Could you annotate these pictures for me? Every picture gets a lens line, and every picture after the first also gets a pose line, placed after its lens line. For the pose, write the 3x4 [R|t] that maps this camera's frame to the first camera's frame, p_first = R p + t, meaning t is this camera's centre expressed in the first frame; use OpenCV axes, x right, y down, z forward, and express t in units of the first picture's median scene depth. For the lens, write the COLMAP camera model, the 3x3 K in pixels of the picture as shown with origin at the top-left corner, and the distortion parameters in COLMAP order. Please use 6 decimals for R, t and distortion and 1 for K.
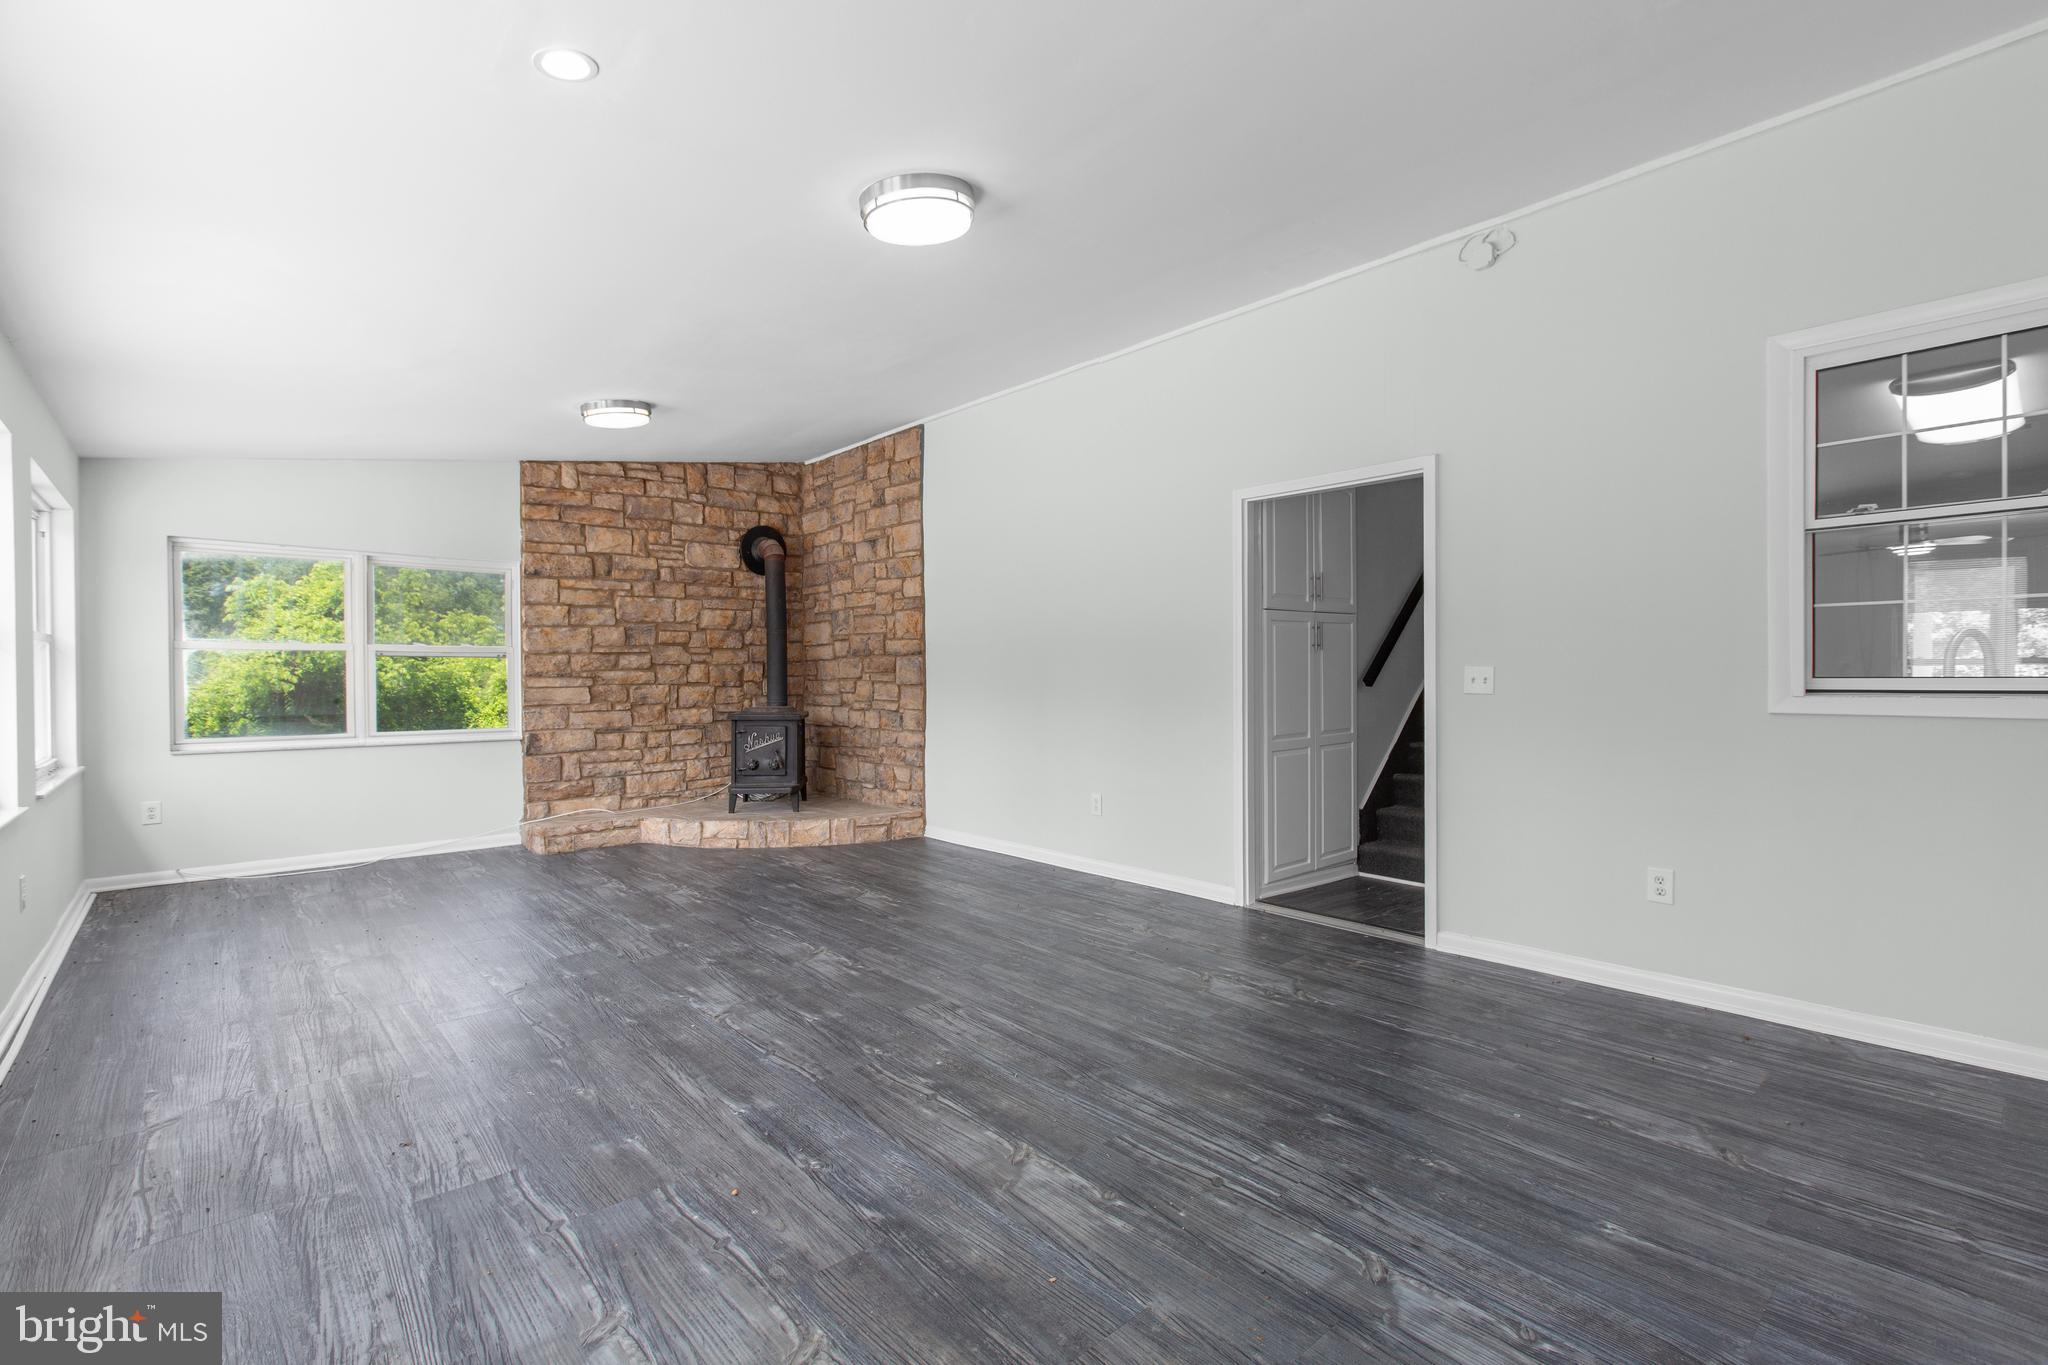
lens RADIAL K [[905.5, 0, 1016.4], [0, 905.5, 688.6], [0, 0, 1]] dist [0.002485, 0.000842]
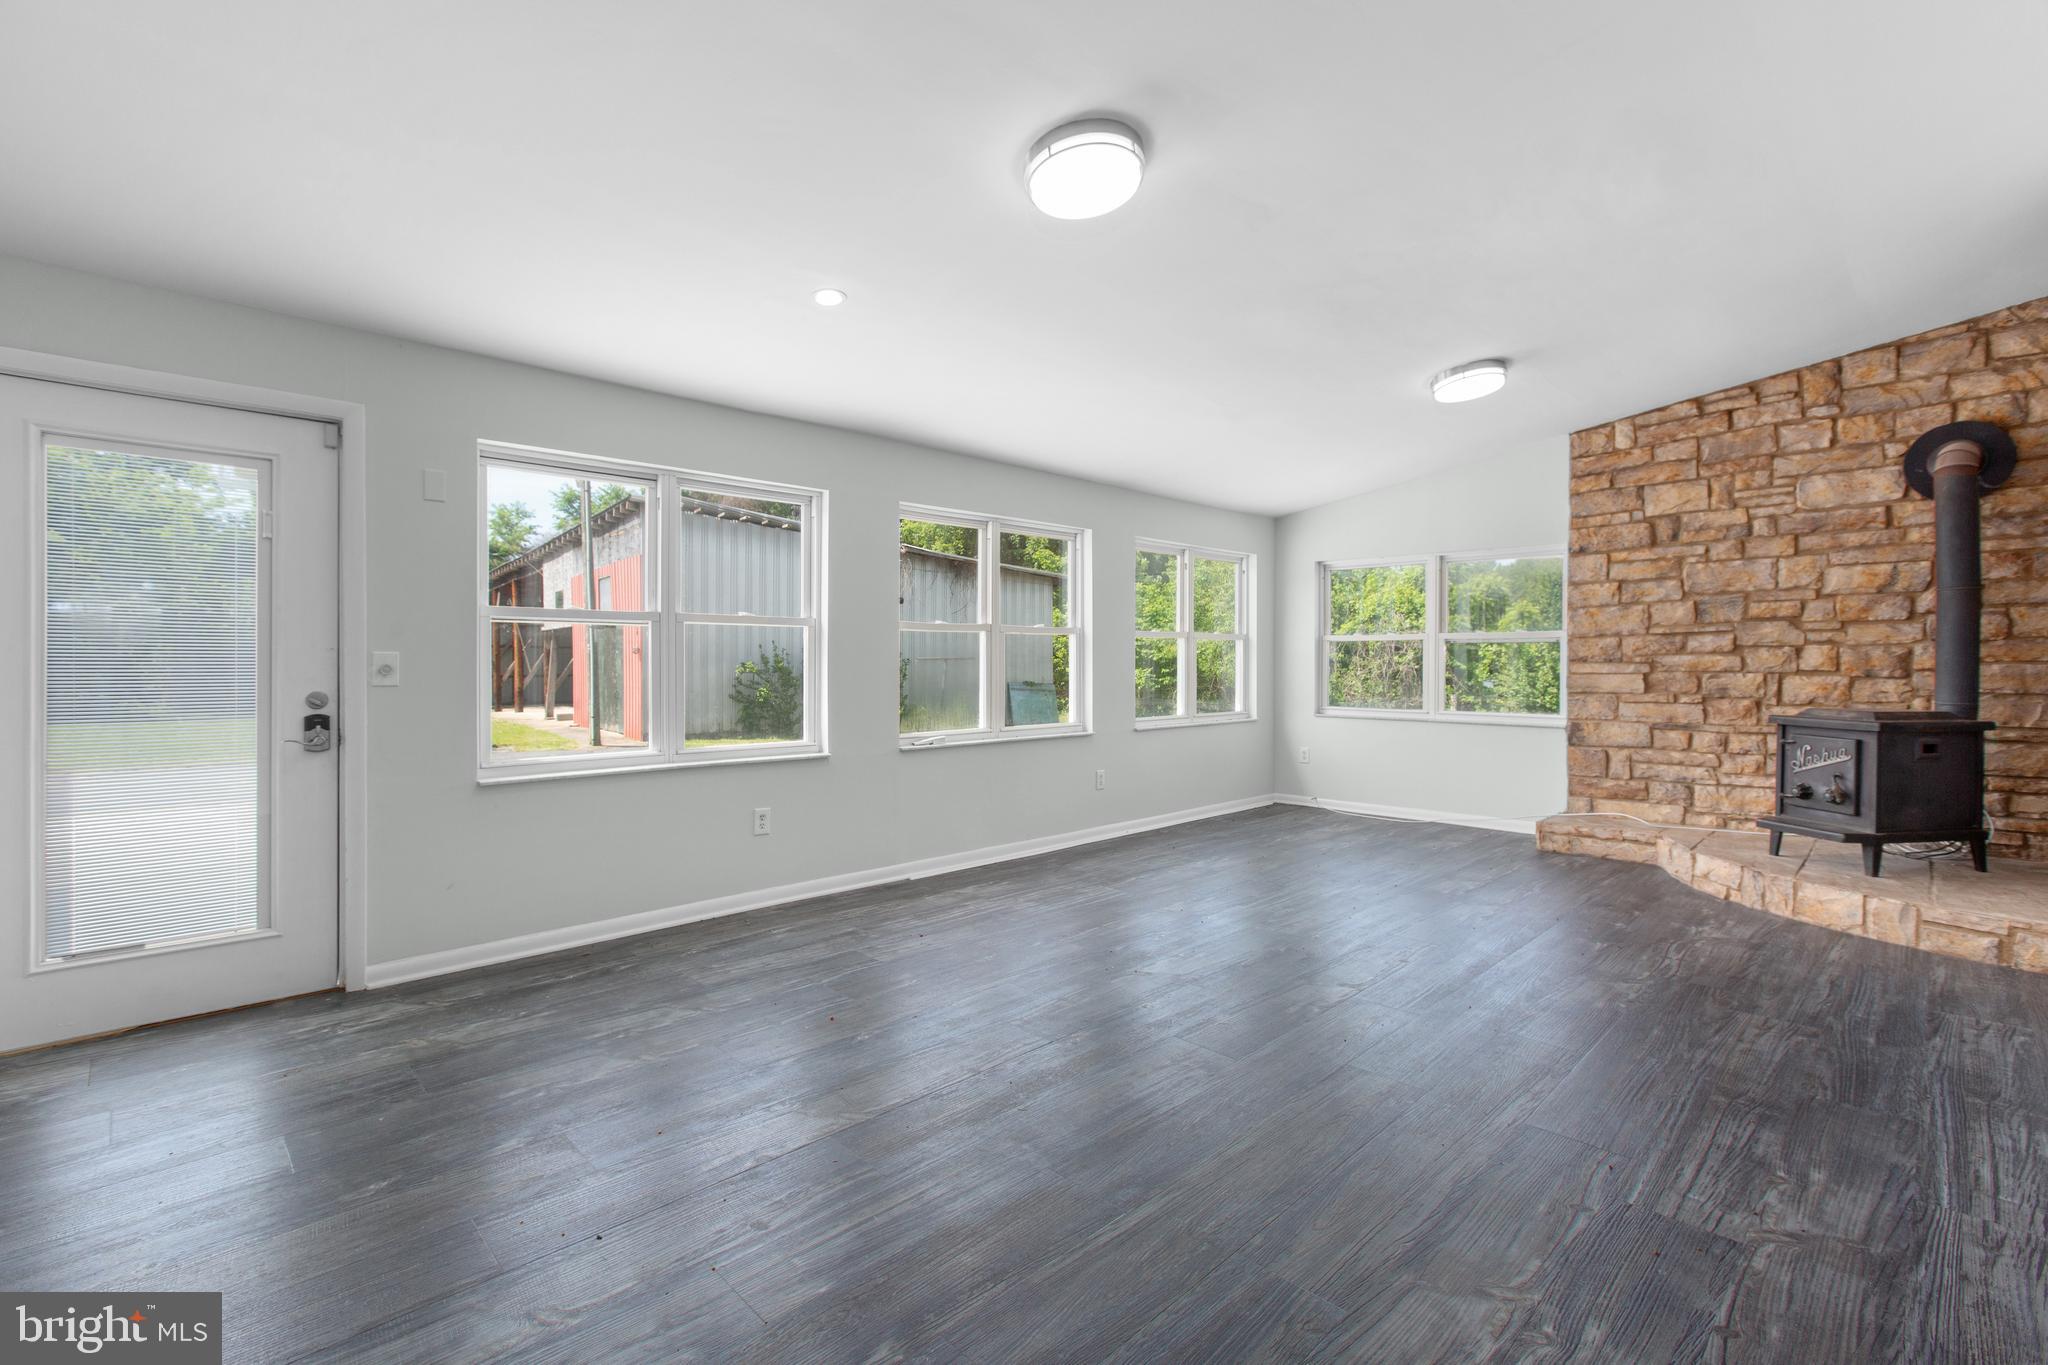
lens RADIAL K [[905.5, 0, 1040.7], [0, 905.5, 670.5], [0, 0, 1]] dist [0.002485, 0.000842]
pose [[0.064740, 0.013630, -0.997809, 0.345117], [-0.015625, 0.999798, 0.012643, -0.006993], [0.997780, 0.014773, 0.064940, 0.368959]]
